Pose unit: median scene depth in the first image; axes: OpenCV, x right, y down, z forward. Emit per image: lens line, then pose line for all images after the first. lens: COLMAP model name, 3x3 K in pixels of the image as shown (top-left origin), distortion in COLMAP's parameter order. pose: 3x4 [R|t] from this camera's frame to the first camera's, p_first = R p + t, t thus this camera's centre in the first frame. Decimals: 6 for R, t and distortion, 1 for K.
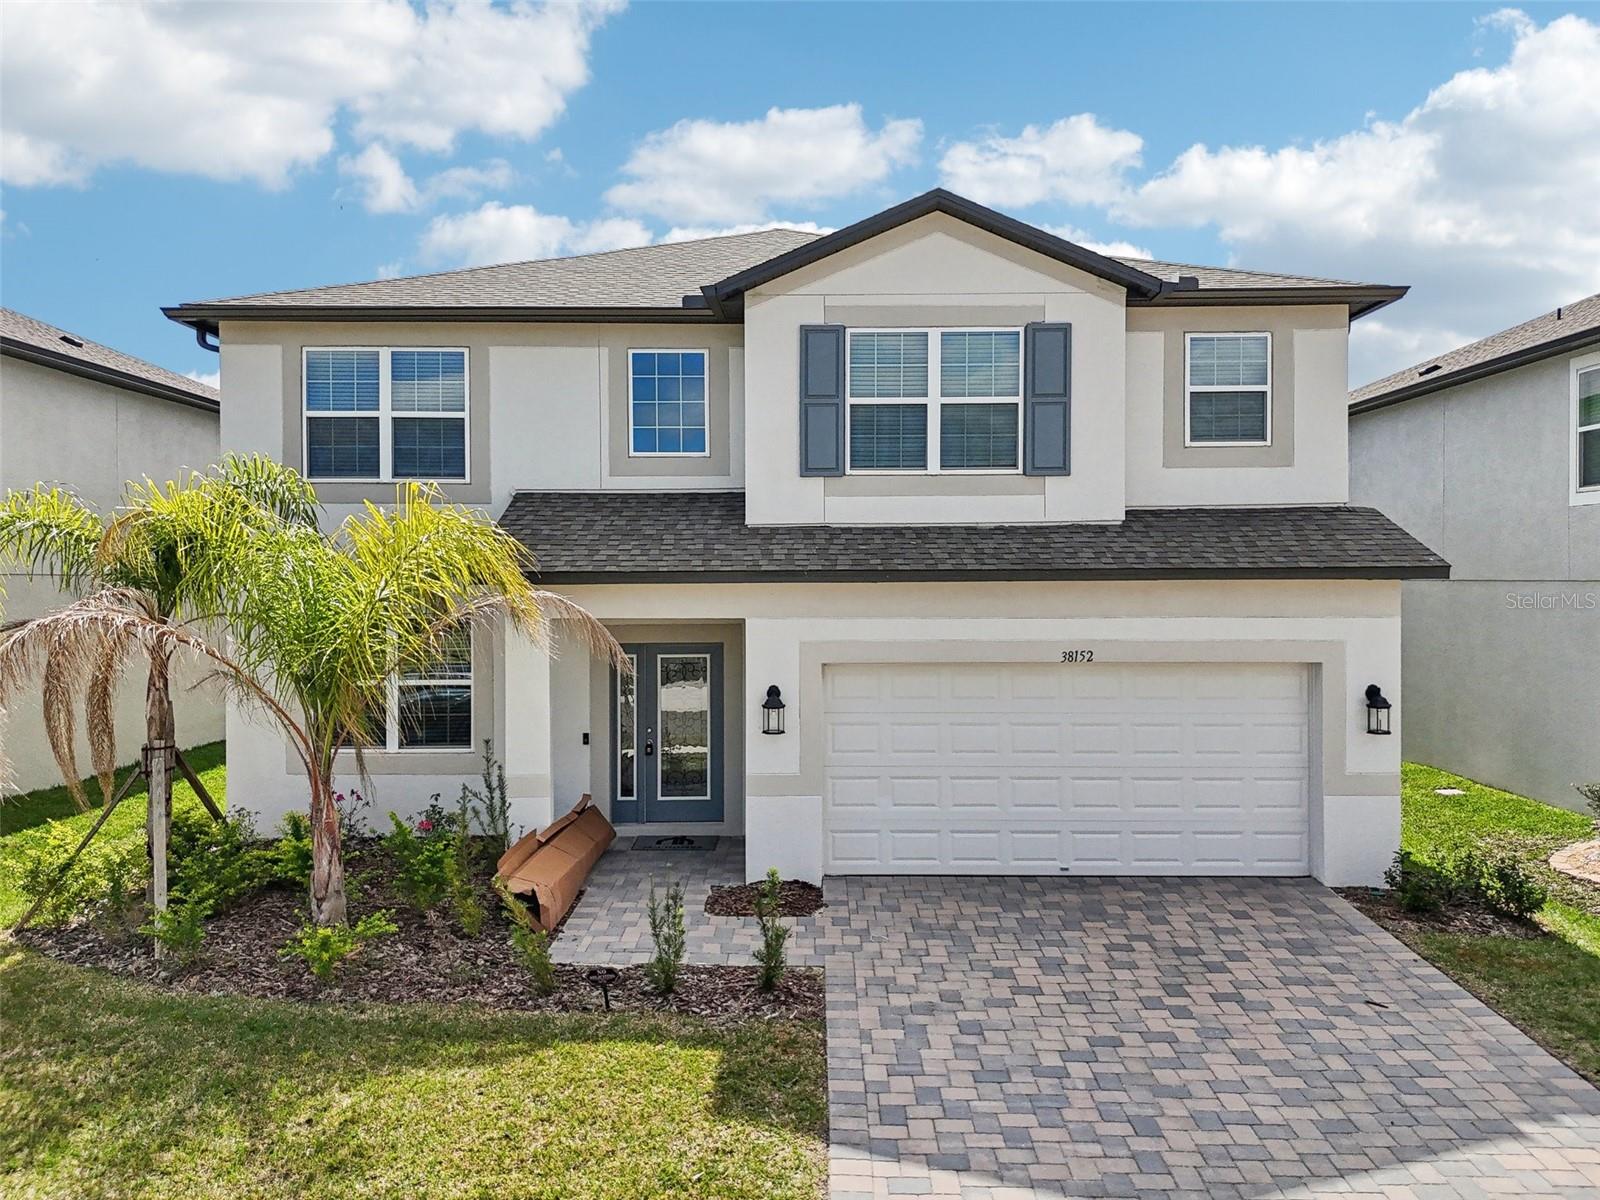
lens RADIAL K [[1214.1, 0, 800.0], [0, 1214.1, 600.0], [0, 0, 1]] dist [0.031244, -0.005819]
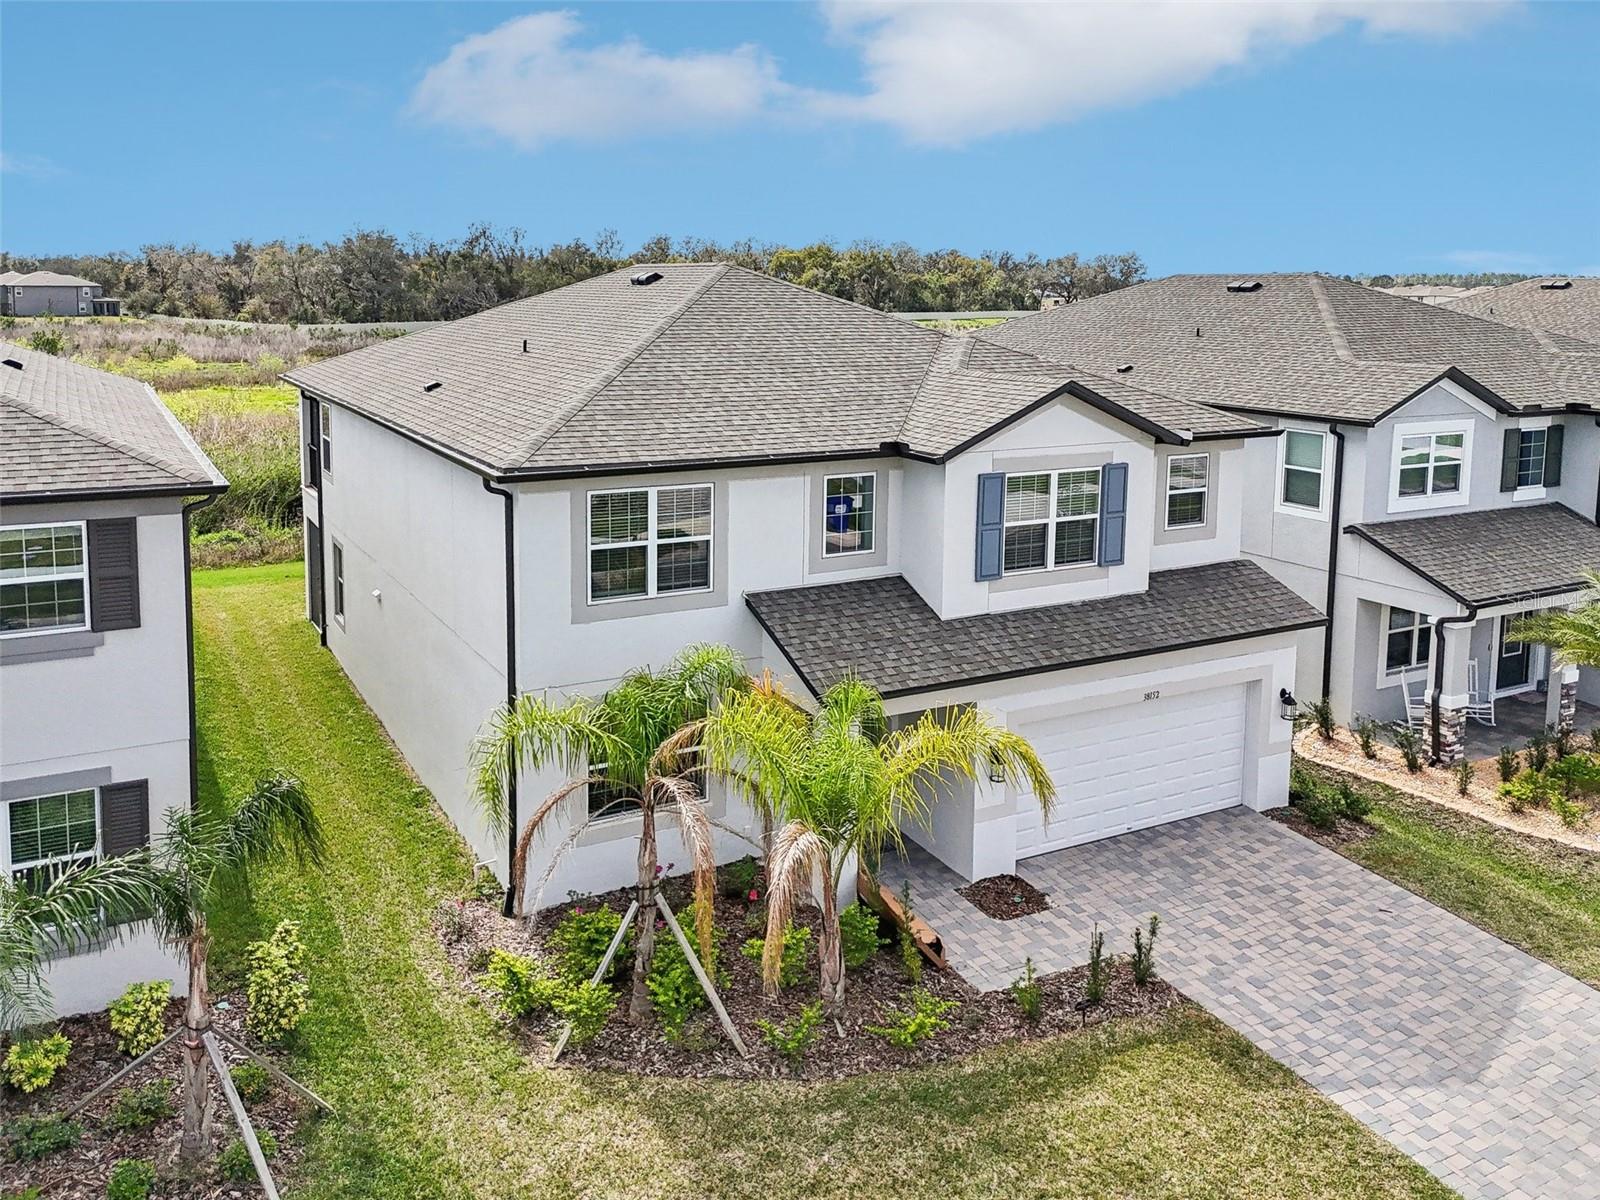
lens RADIAL K [[1270.0, 0, 728.3], [0, 1270.0, 429.8], [0, 0, 1]] dist [0.024833, -0.000409]
pose [[0.885241, -0.042177, 0.463217, -0.969242], [-0.002596, 0.995417, 0.095595, -0.437621], [-0.465126, -0.085827, 0.881074, -0.133807]]
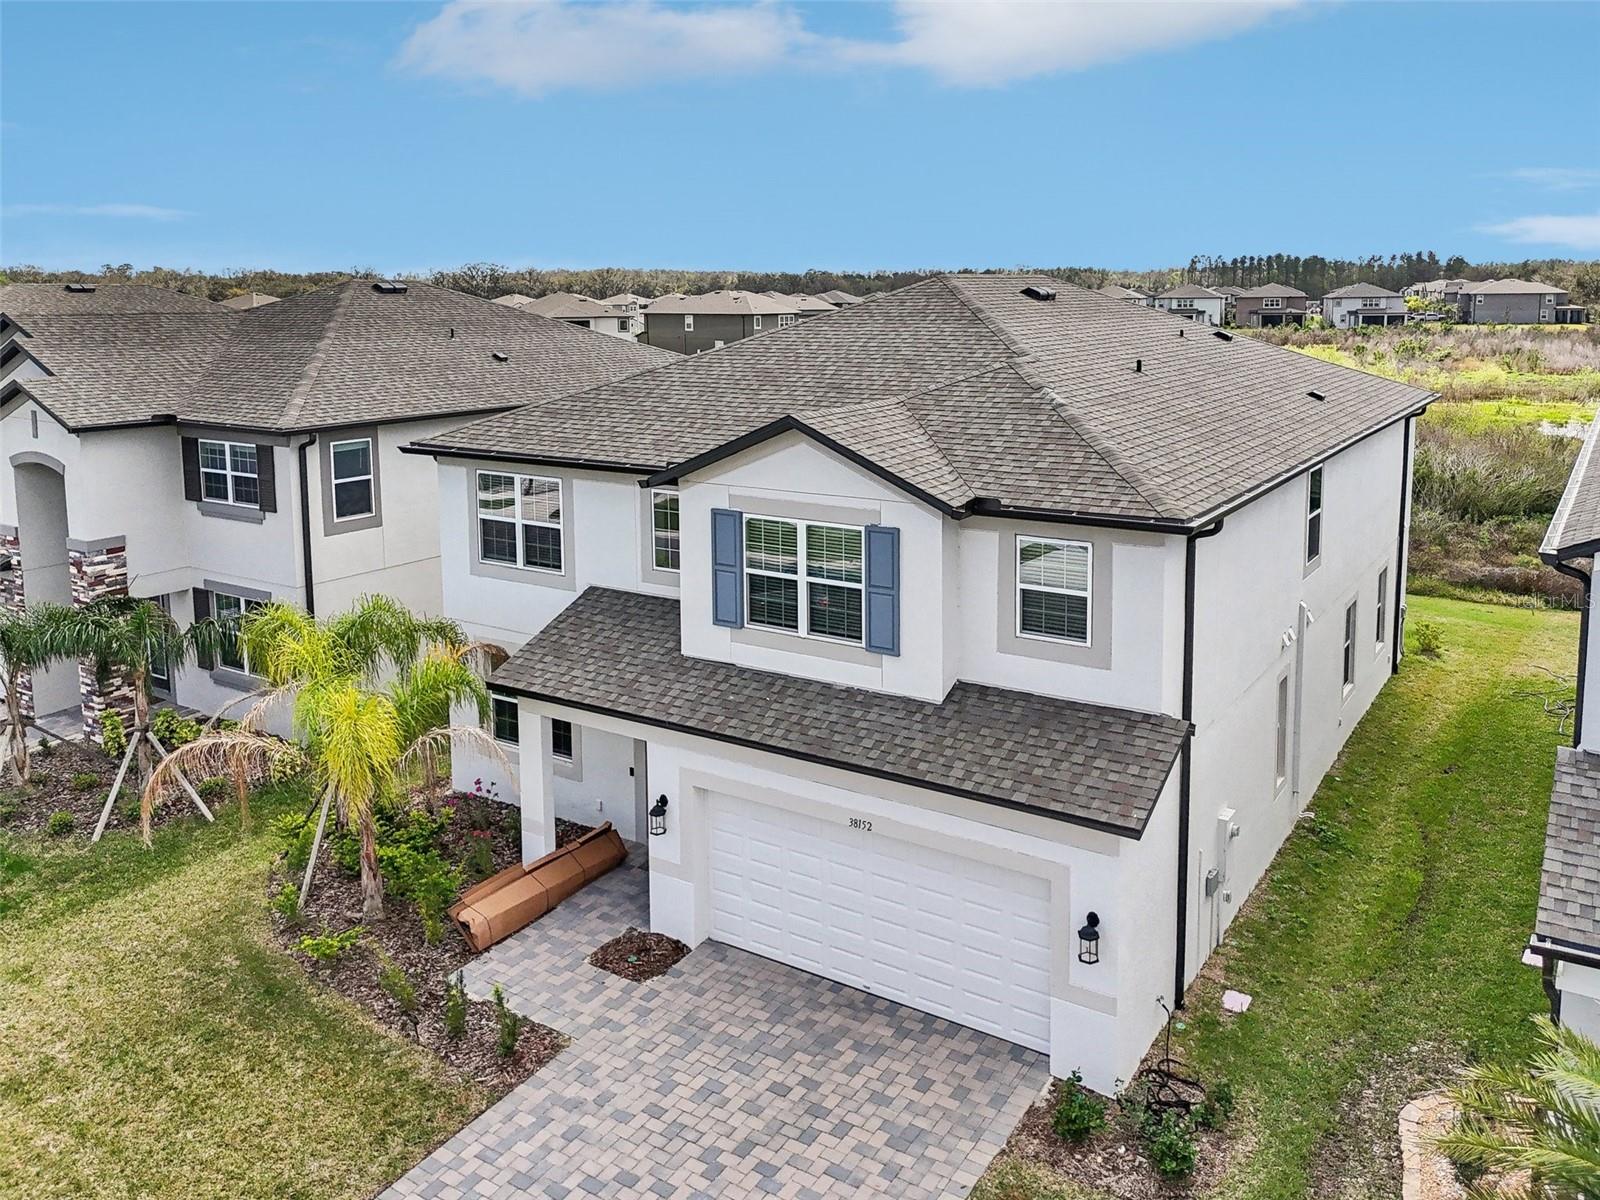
lens RADIAL K [[1267.1, 0, 822.4], [0, 1267.1, 429.1], [0, 0, 1]] dist [0.028953, -0.012124]
pose [[0.844384, 0.056010, -0.532803, 0.842490], [-0.005489, 0.995372, 0.095938, -0.461508], [0.535710, -0.078084, 0.840784, -0.041814]]
